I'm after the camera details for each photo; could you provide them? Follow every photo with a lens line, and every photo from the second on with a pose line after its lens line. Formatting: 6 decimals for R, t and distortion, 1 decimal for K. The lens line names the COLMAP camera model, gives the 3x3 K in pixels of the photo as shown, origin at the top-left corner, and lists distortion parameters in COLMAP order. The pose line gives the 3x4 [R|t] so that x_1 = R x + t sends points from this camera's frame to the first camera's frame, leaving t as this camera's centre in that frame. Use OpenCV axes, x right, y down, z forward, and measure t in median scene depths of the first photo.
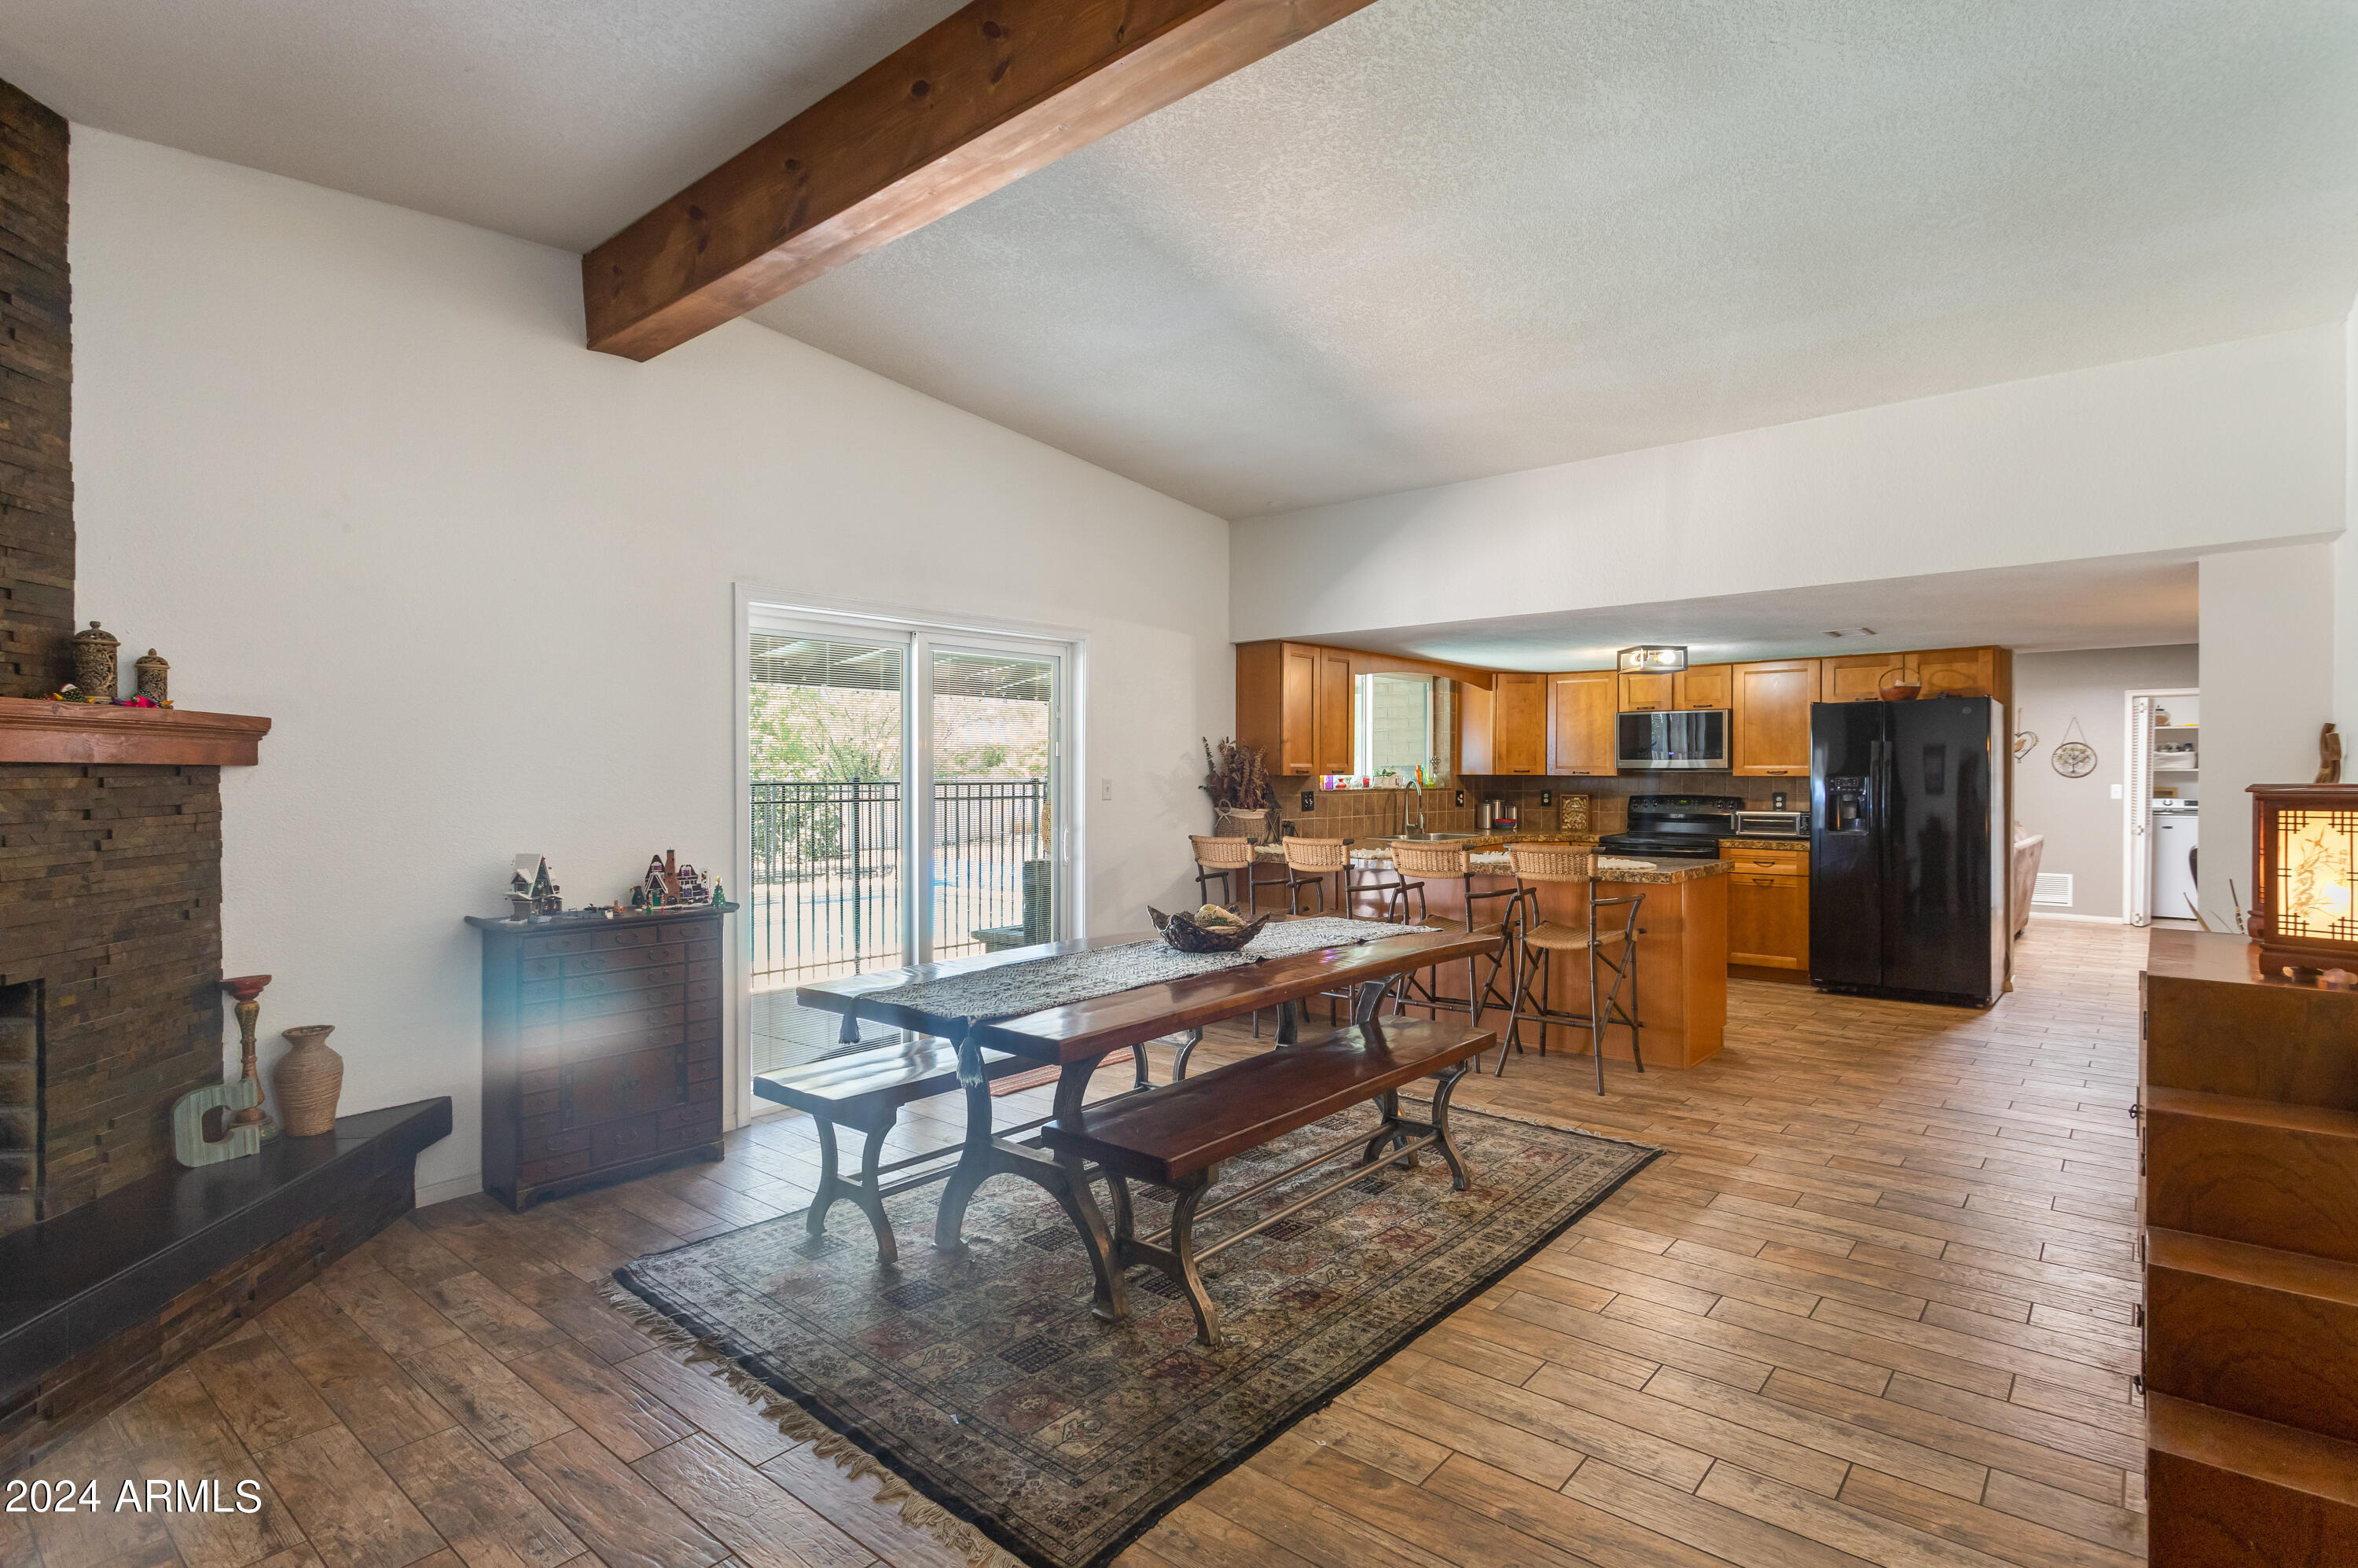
lens RADIAL K [[1161.0, 0, 1179.4], [0, 1161.0, 791.8], [0, 0, 1]] dist [-0.001198, 0.000779]
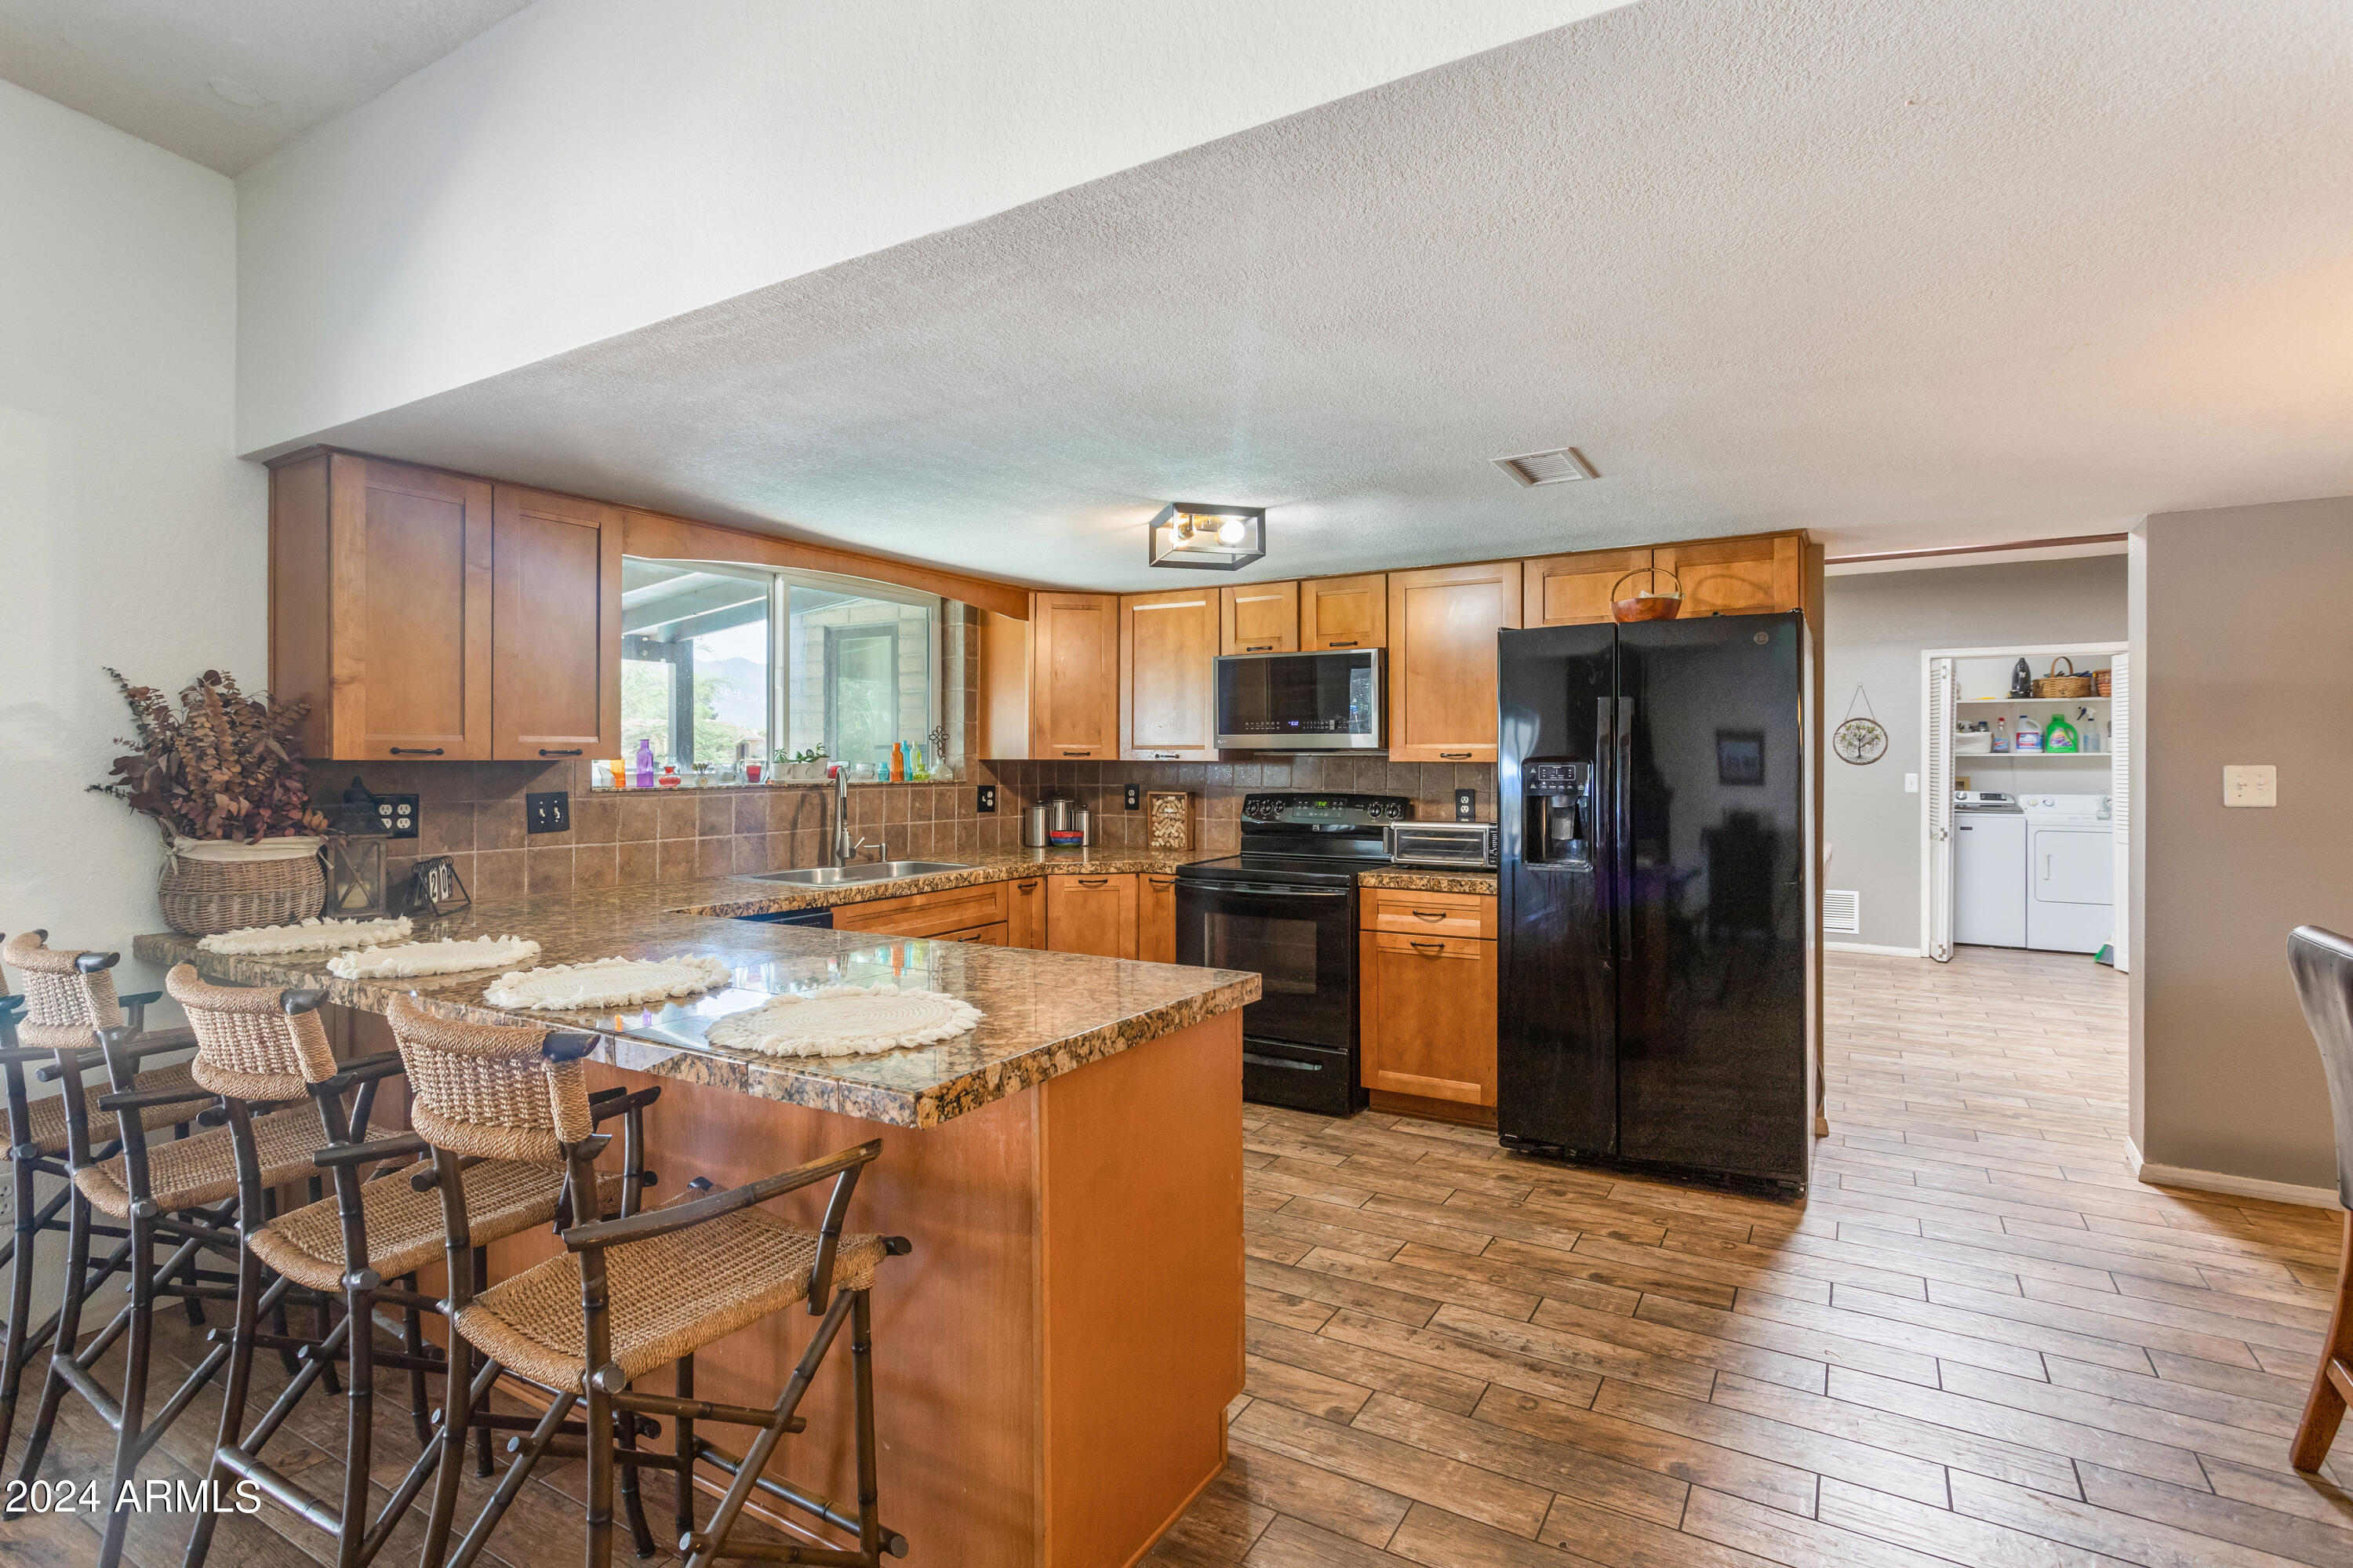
lens RADIAL K [[1158.6, 0, 1175.1], [0, 1158.6, 768.8], [0, 0, 1]] dist [-0.001198, 0.000779]
pose [[0.986686, -0.001177, 0.162631, 0.287323], [0.002672, 0.999956, -0.008971, -0.005315], [-0.162614, 0.009286, 0.986646, 0.457515]]
